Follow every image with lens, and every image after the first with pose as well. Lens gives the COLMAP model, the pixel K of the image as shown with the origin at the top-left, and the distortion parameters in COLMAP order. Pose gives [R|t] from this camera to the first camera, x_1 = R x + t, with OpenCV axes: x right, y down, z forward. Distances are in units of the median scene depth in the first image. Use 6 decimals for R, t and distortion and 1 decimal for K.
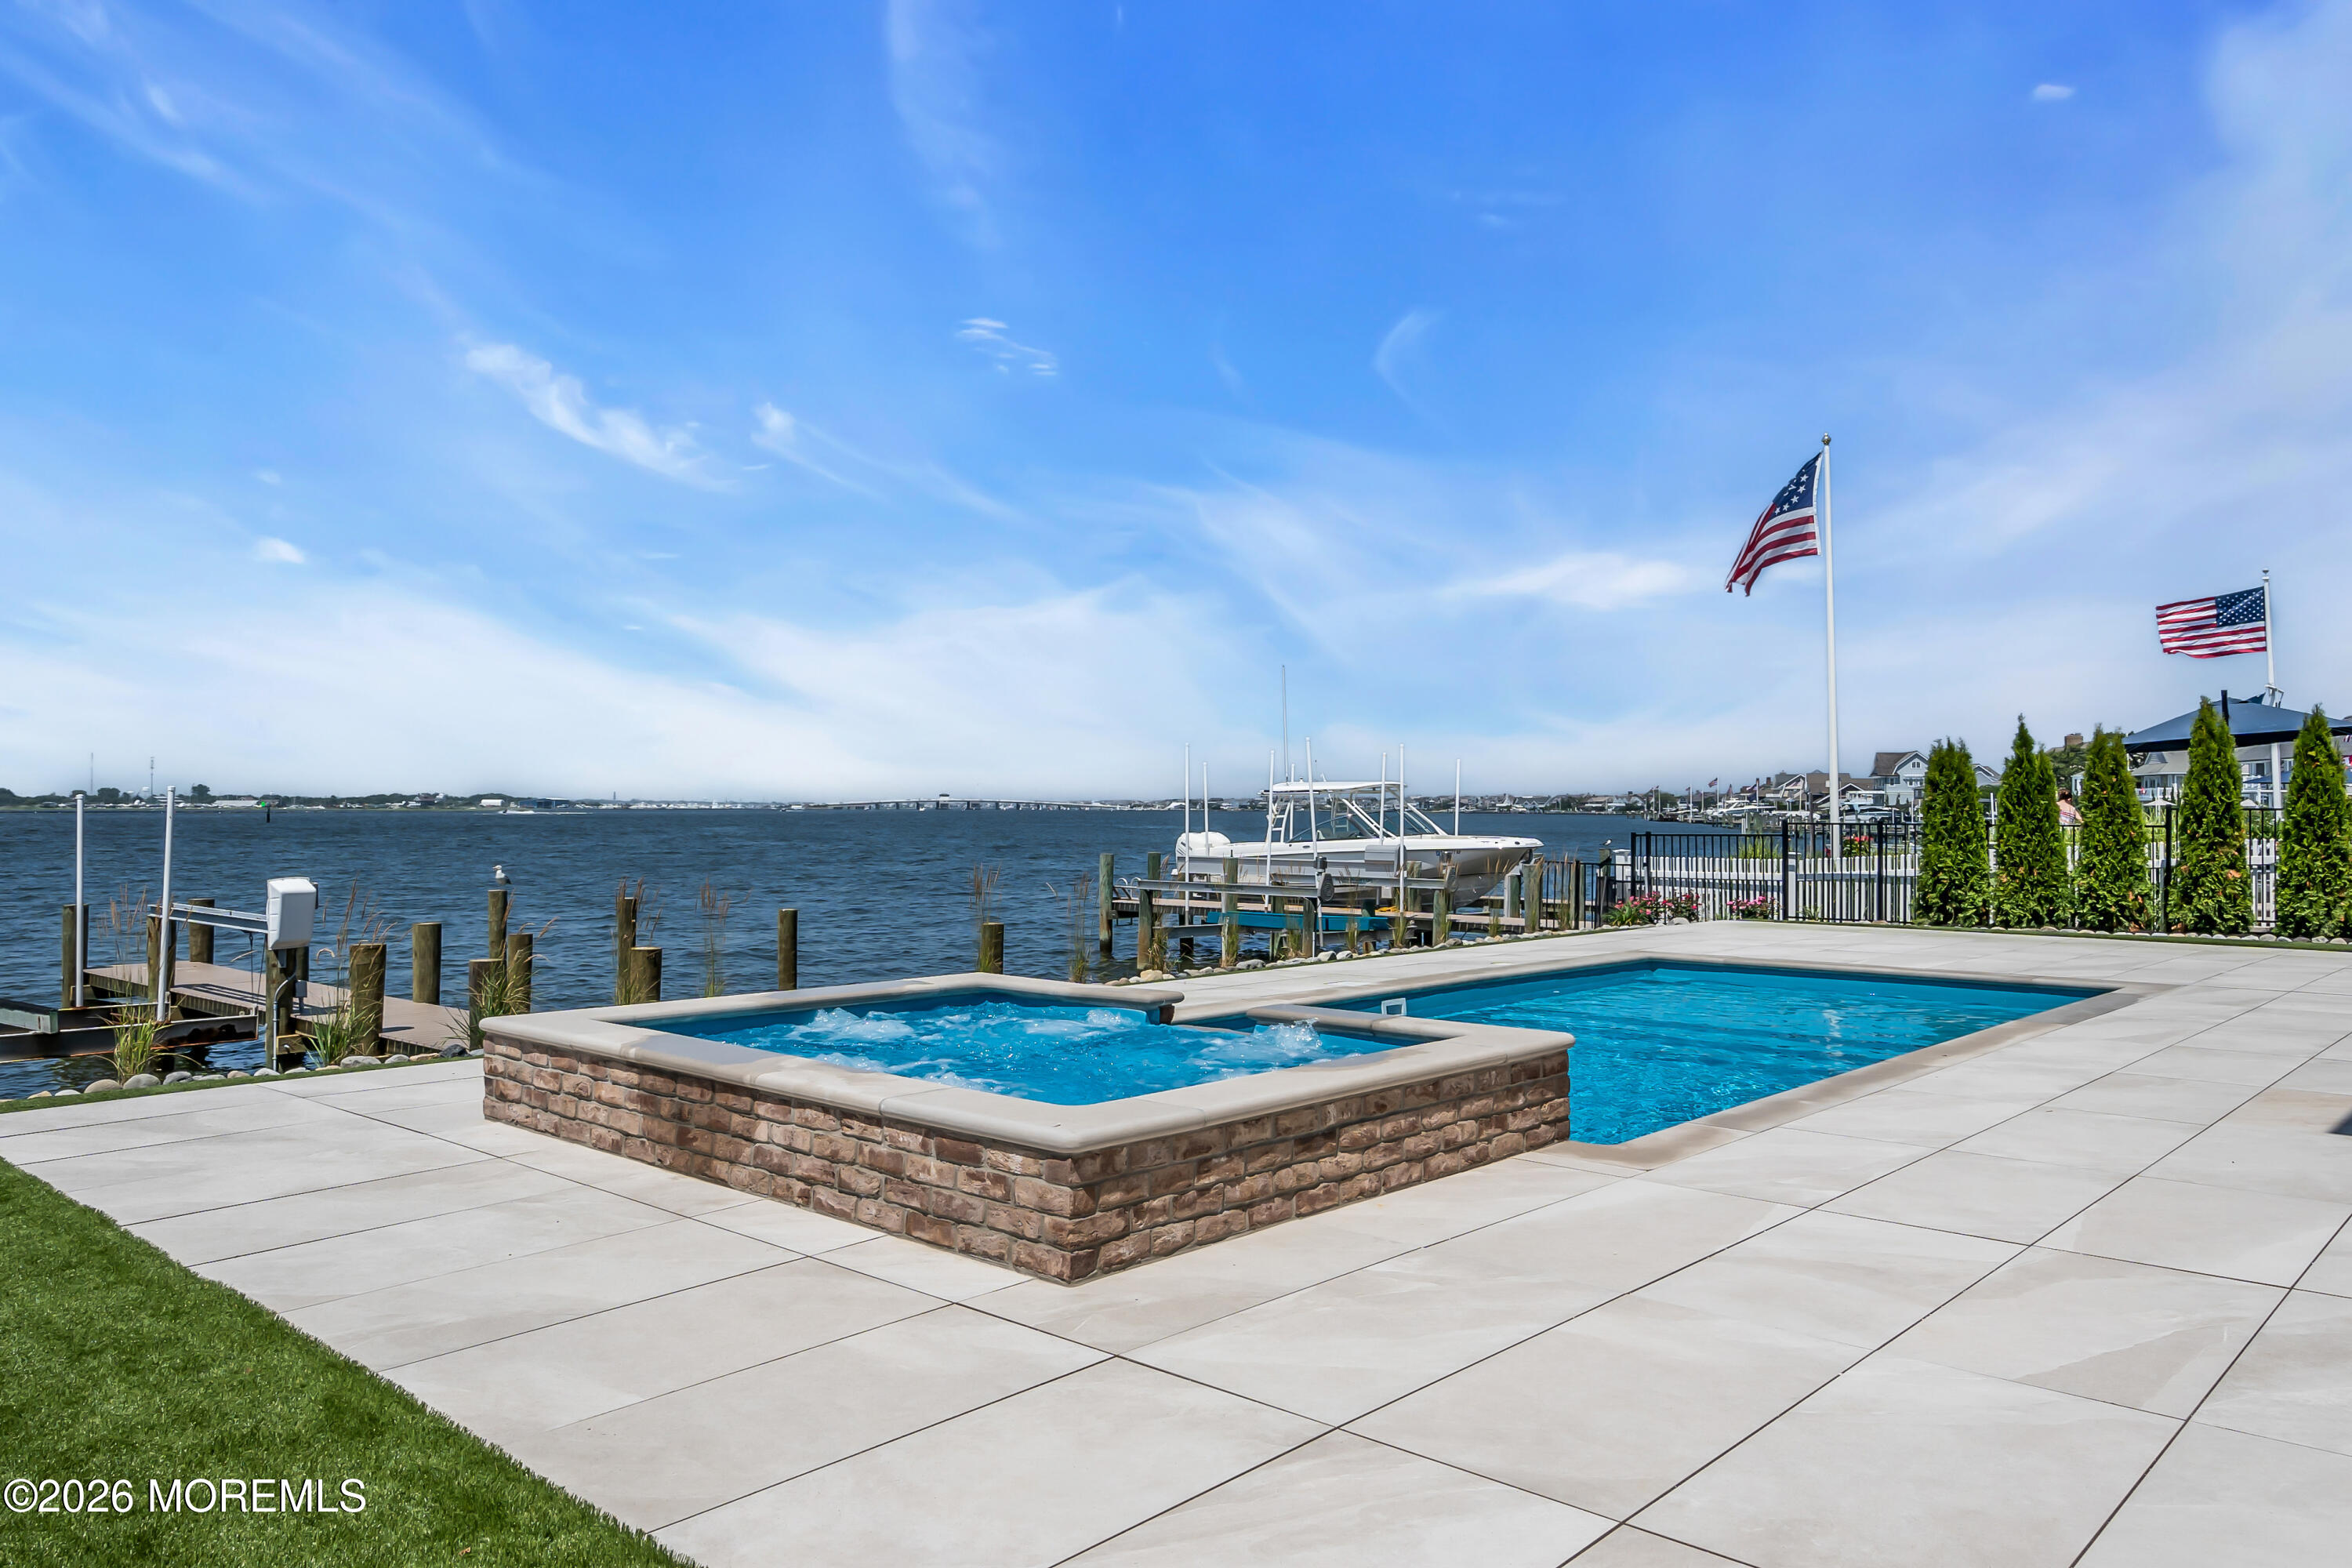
lens RADIAL K [[1643.5, 0, 1148.1], [0, 1643.5, 773.8], [0, 0, 1]] dist [0.000929, -0.002283]
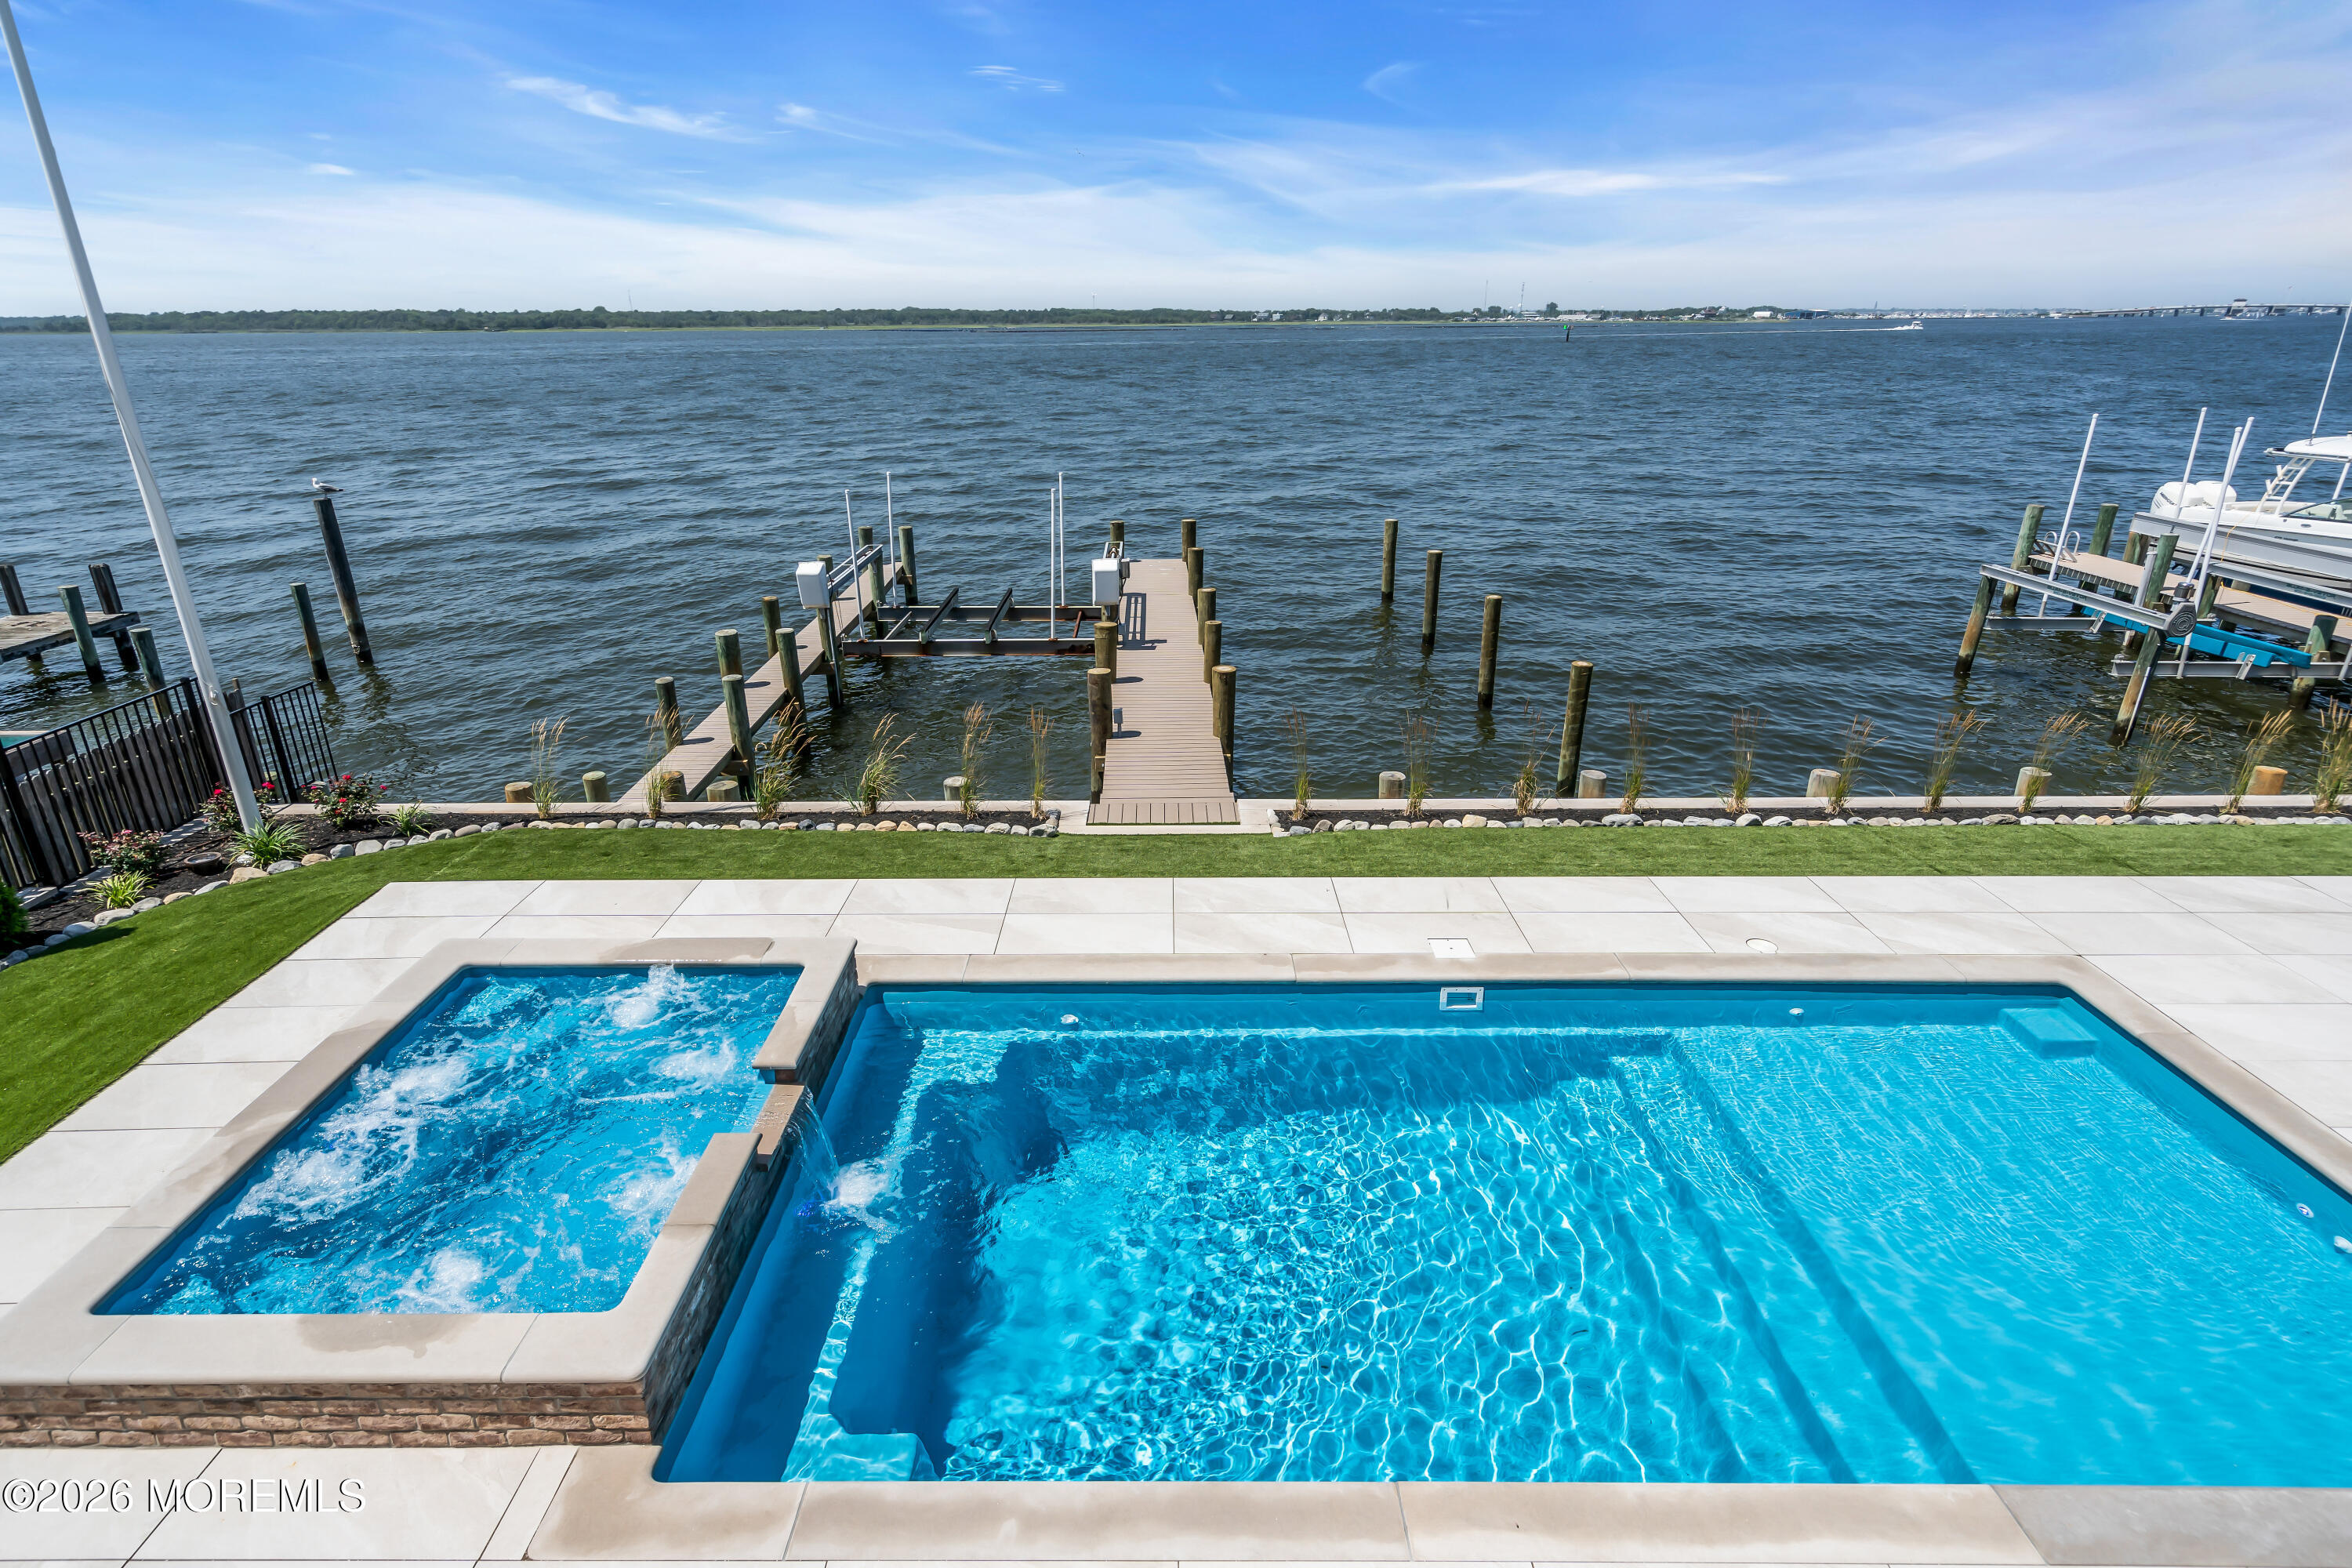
lens RADIAL K [[1188.7, 0, 1161.2], [0, 1188.7, 784.2], [0, 0, 1]] dist [0.001323, -0.000422]
pose [[0.678839, 0.263442, -0.685402, 0.904662], [0.021300, 0.925967, 0.377002, -0.454162], [0.733978, -0.270523, 0.622972, 0.904203]]
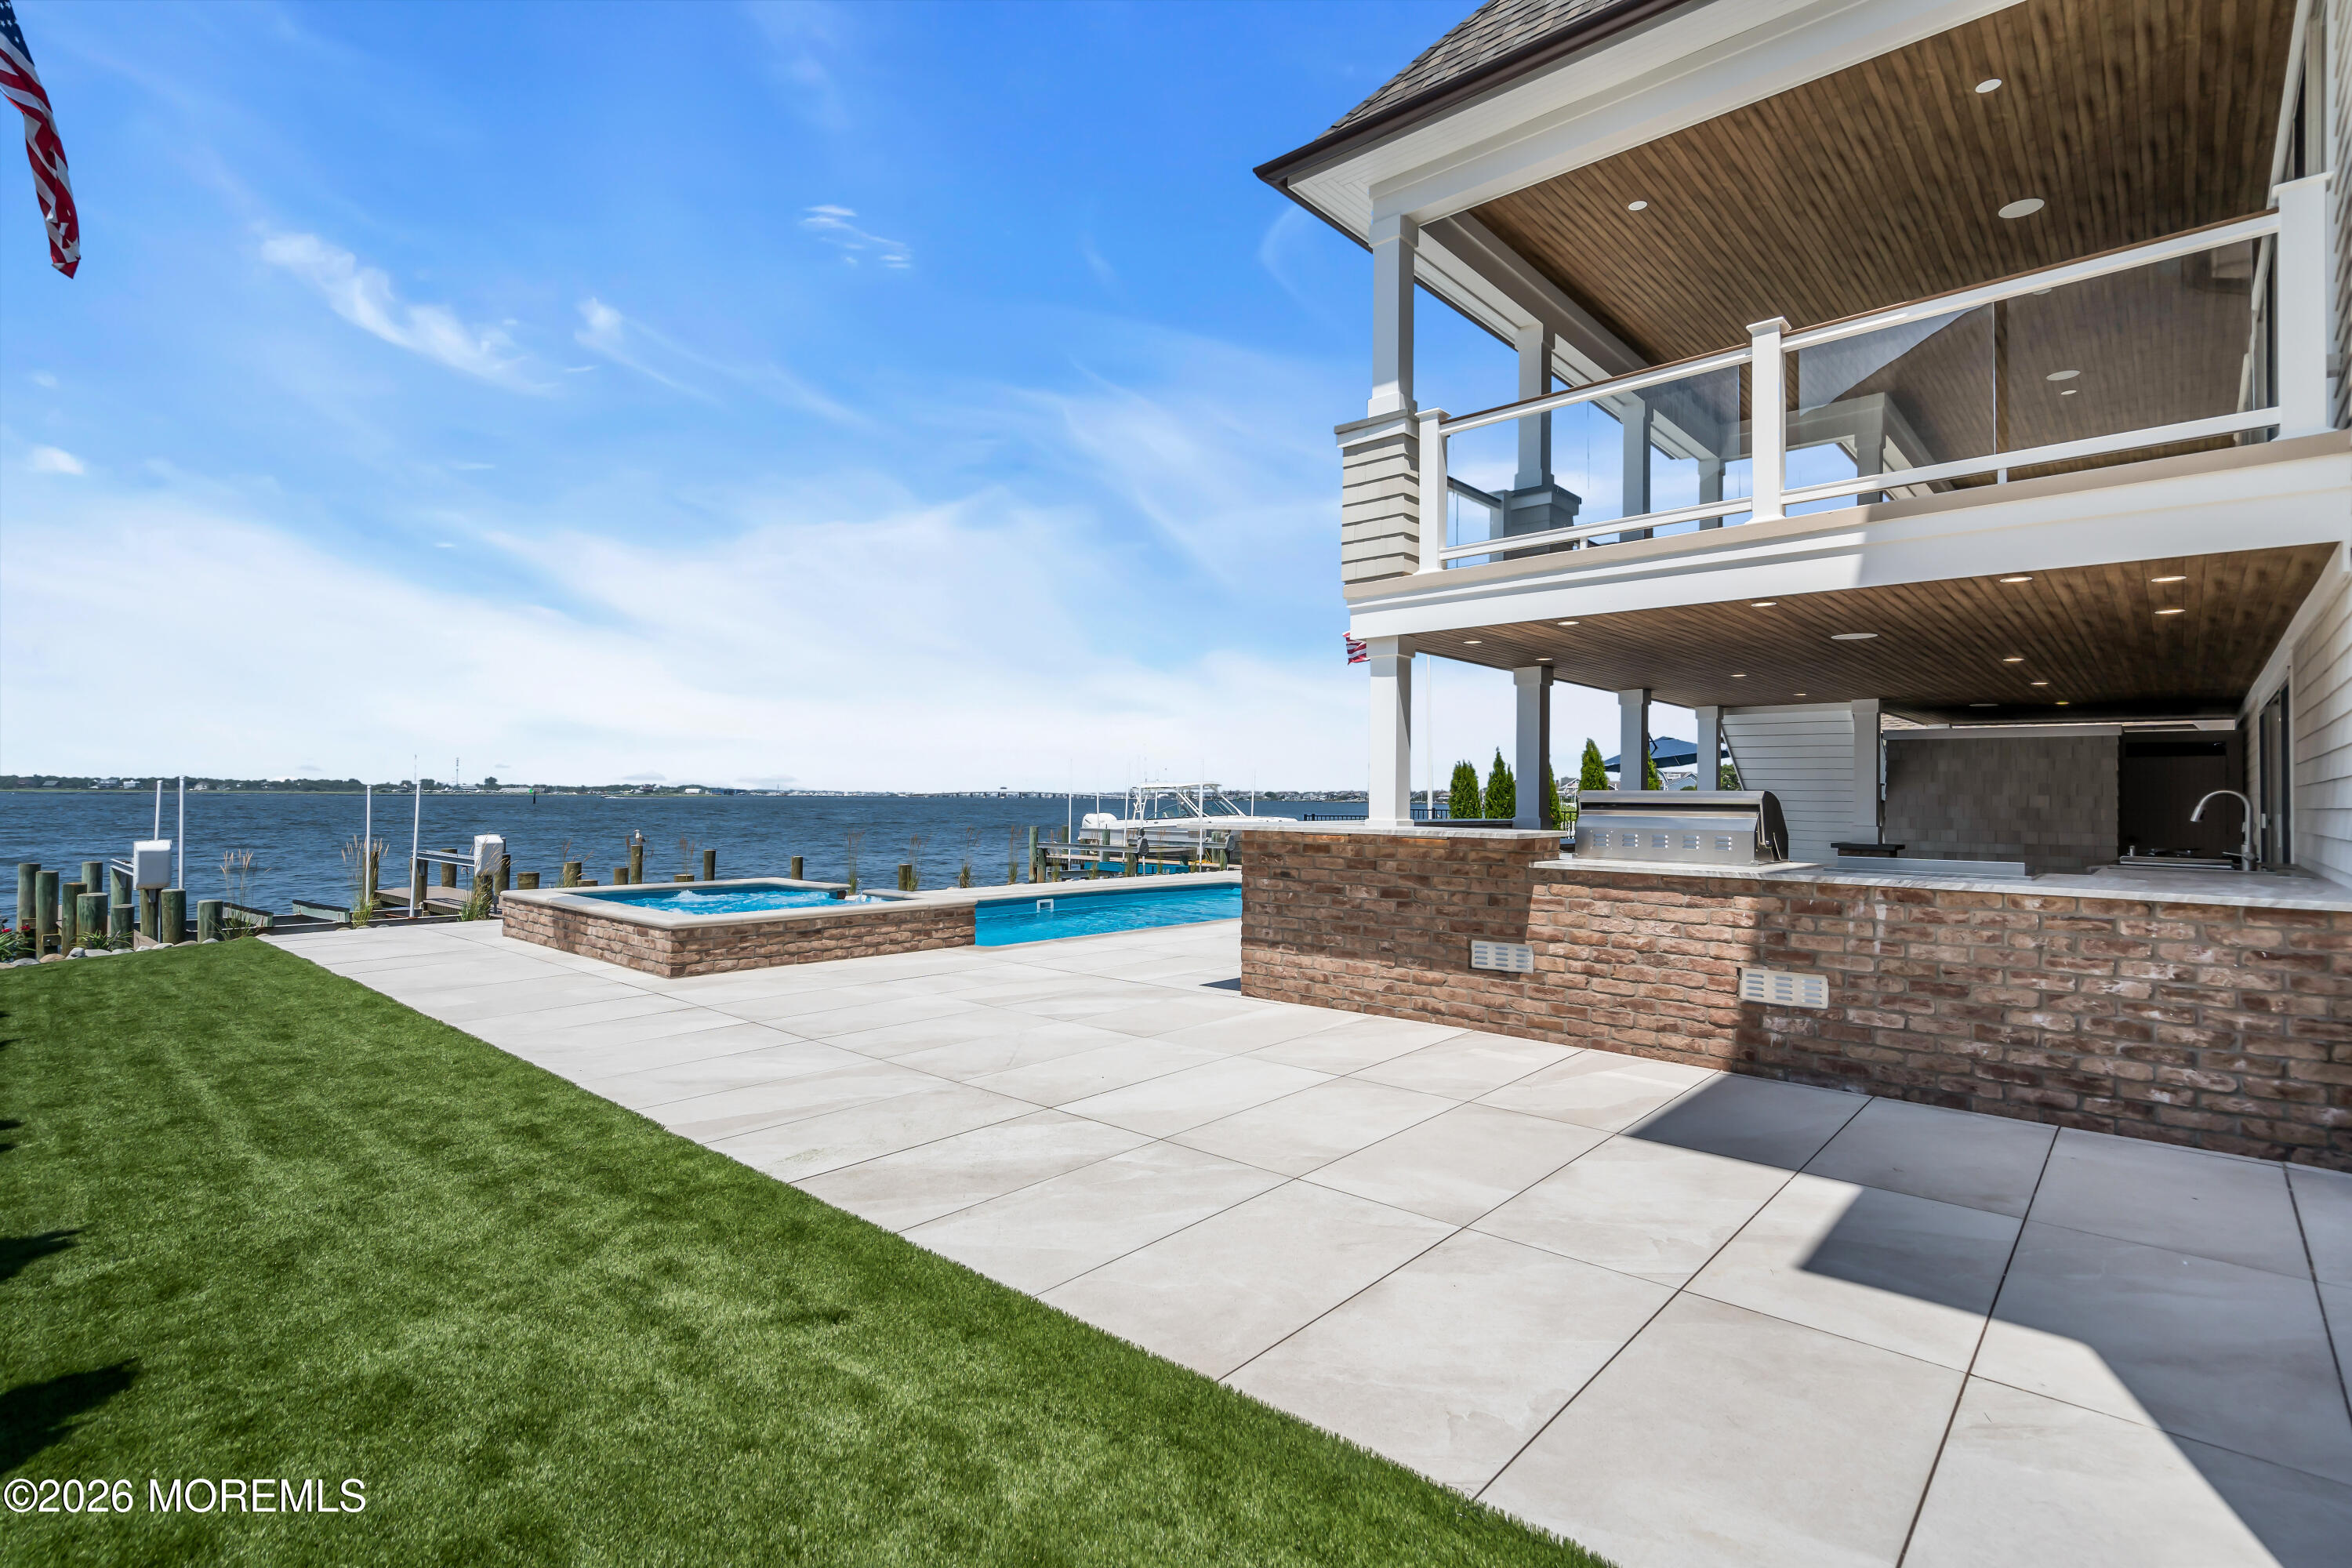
lens RADIAL K [[1119.8, 0, 1164.9], [0, 1119.8, 796.0], [0, 0, 1]] dist [0.000444, 0.000265]
pose [[0.999810, 0.007006, 0.018165, 0.504664], [-0.007351, 0.999793, 0.018985, -0.016555], [-0.018028, -0.019115, 0.999655, -0.575288]]
